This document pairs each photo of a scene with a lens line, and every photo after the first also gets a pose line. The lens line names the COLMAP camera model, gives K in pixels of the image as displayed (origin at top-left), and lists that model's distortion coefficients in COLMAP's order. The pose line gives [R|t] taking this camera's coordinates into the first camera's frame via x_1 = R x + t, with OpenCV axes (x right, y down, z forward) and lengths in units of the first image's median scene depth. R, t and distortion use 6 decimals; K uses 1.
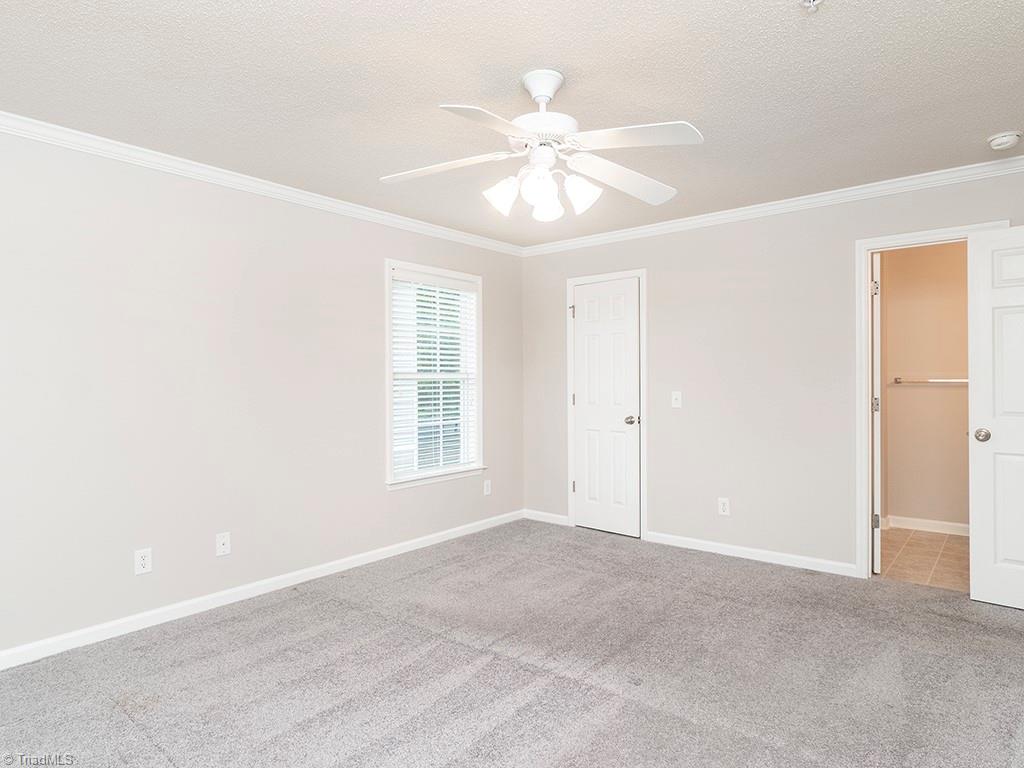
lens RADIAL K [[582.8, 0, 512.0], [0, 582.8, 384.0], [0, 0, 1]] dist [-0.028993, 0.000149]
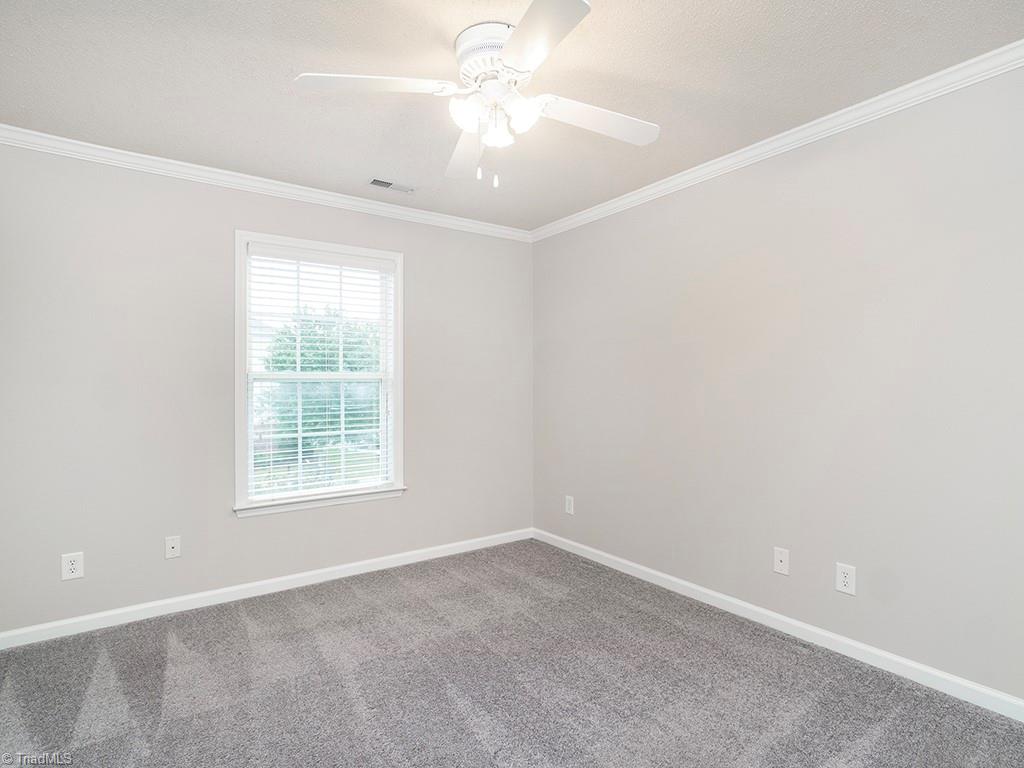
lens RADIAL K [[525.7, 0, 490.6], [0, 525.7, 382.8], [0, 0, 1]] dist [0.002322, 0.000724]
pose [[0.960021, 0.004971, -0.279882, 0.272877], [-0.005592, 0.999983, -0.001417, -0.003018], [0.279871, 0.002926, 0.960033, 0.329002]]
